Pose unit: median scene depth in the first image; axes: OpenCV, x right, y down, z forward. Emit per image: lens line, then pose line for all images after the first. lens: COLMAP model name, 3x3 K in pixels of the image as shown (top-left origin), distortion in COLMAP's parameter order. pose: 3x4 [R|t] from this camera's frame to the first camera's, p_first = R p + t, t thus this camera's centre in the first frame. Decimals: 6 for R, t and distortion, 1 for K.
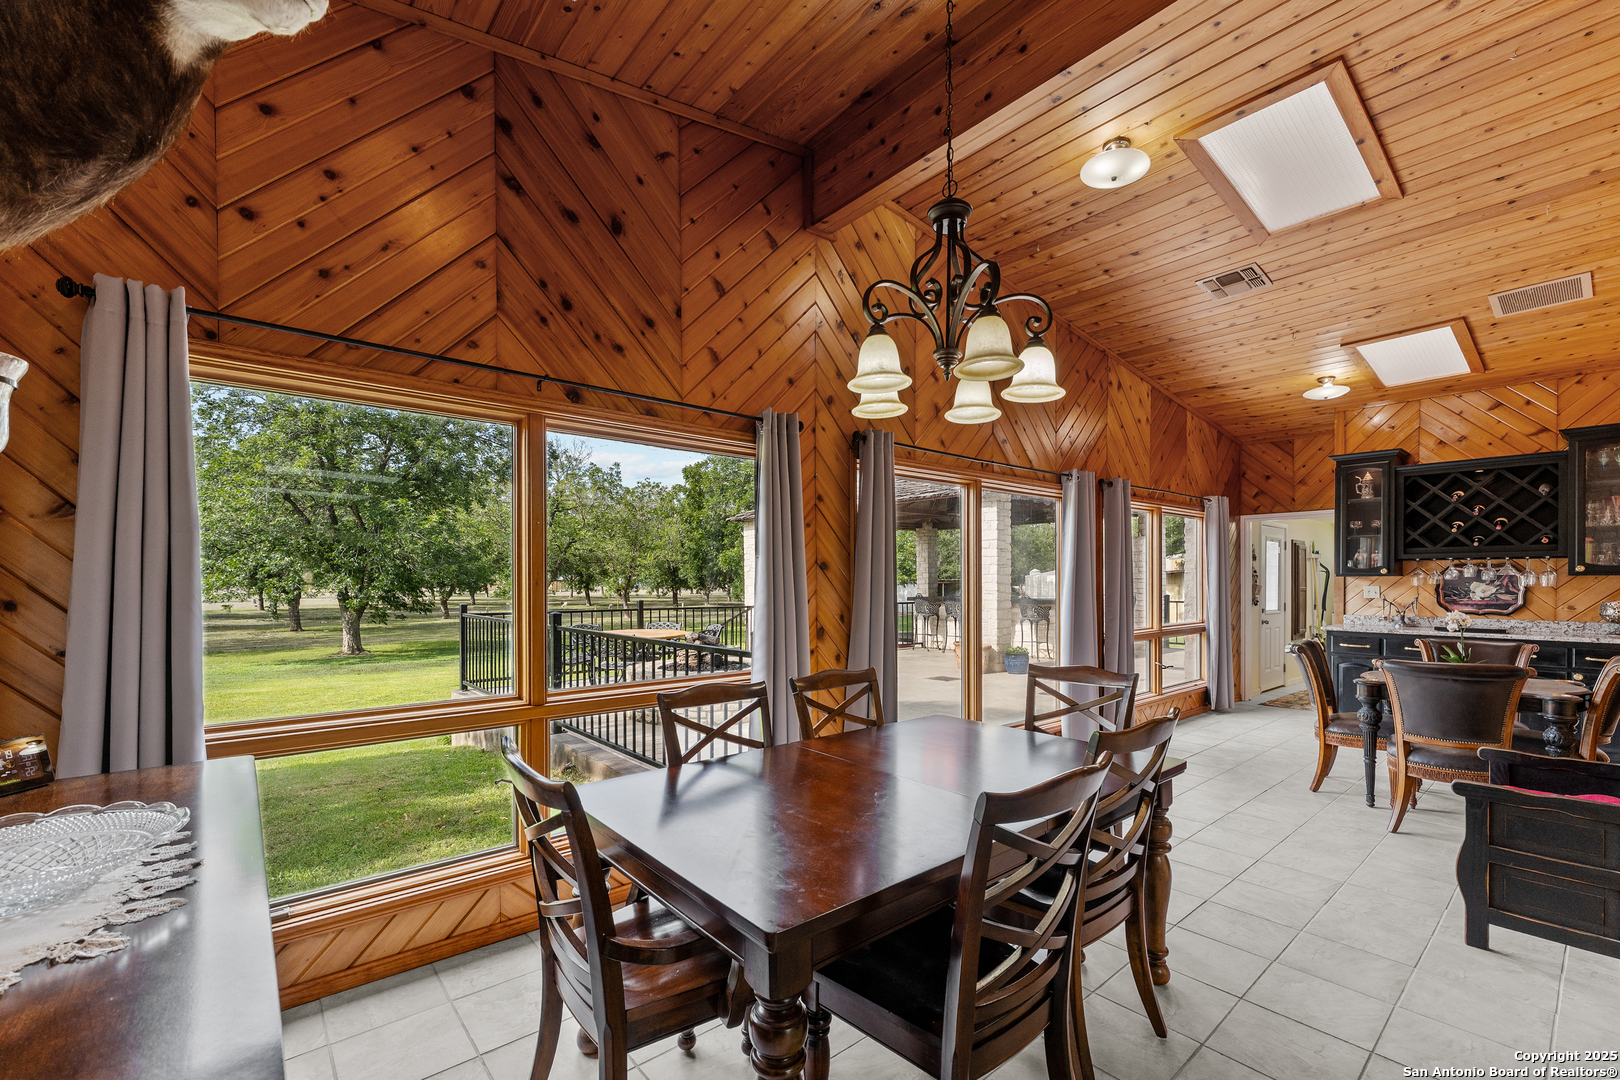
lens RADIAL K [[679.1, 0, 797.0], [0, 679.1, 577.7], [0, 0, 1]] dist [0.002527, -0.000074]
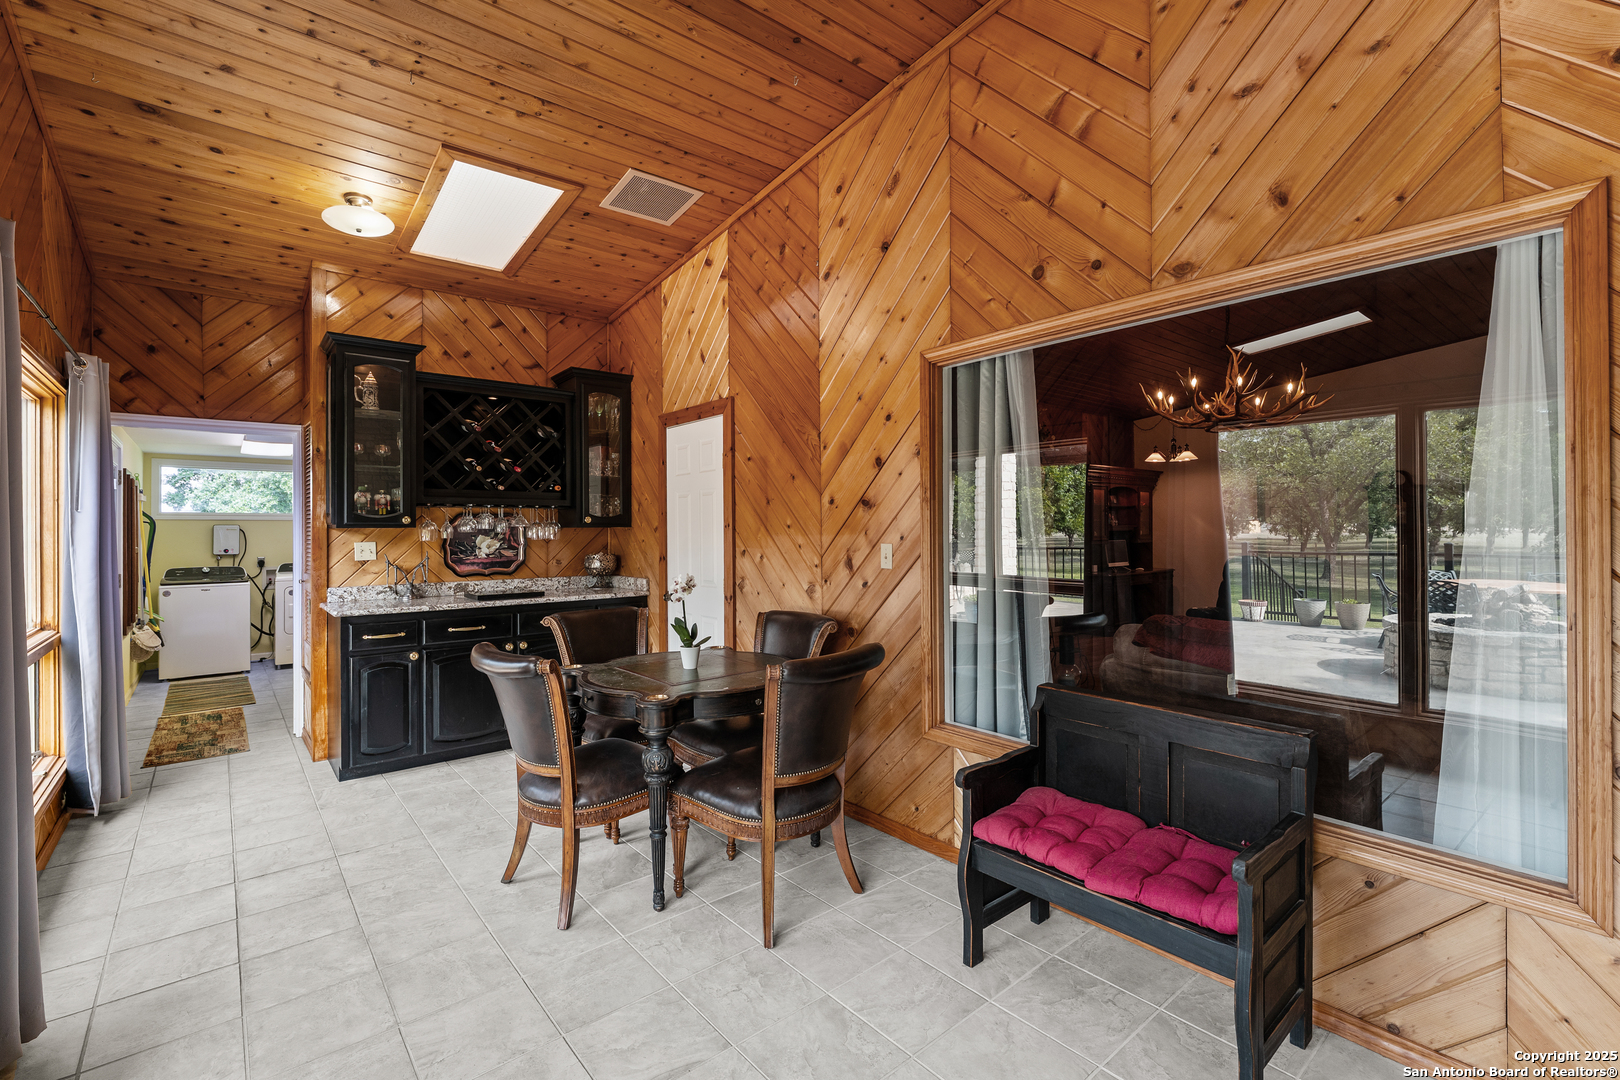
lens RADIAL K [[706.3, 0, 801.5], [0, 706.3, 529.7], [0, 0, 1]] dist [-0.007457, -0.000099]
pose [[-0.002432, 0.002106, 0.999995, 0.159492], [0.003184, 0.999993, -0.002099, 0.002649], [-0.999992, 0.003179, -0.002439, 0.621877]]
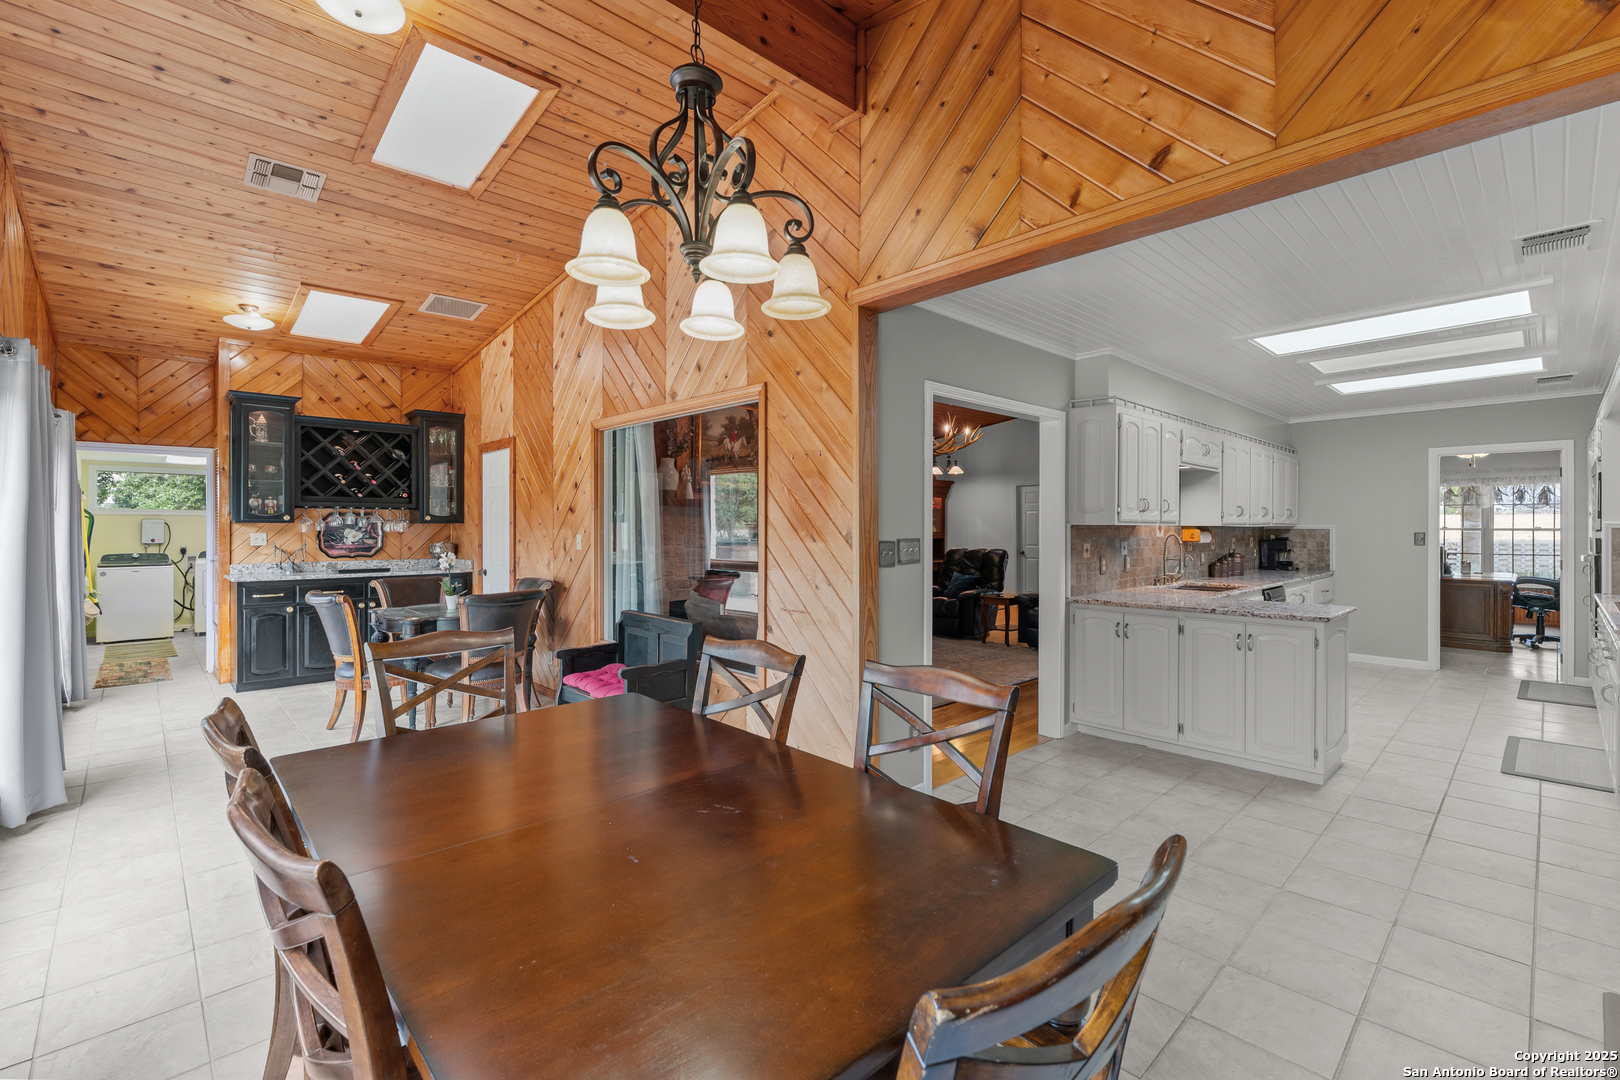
lens RADIAL K [[706.3, 0, 810.0], [0, 706.3, 529.9], [0, 0, 1]] dist [-0.007457, -0.000099]
pose [[-0.073216, -0.003425, 0.997310, -0.225430], [-0.002912, 0.999991, 0.003220, 0.002430], [-0.997312, -0.002669, -0.073225, 0.320307]]
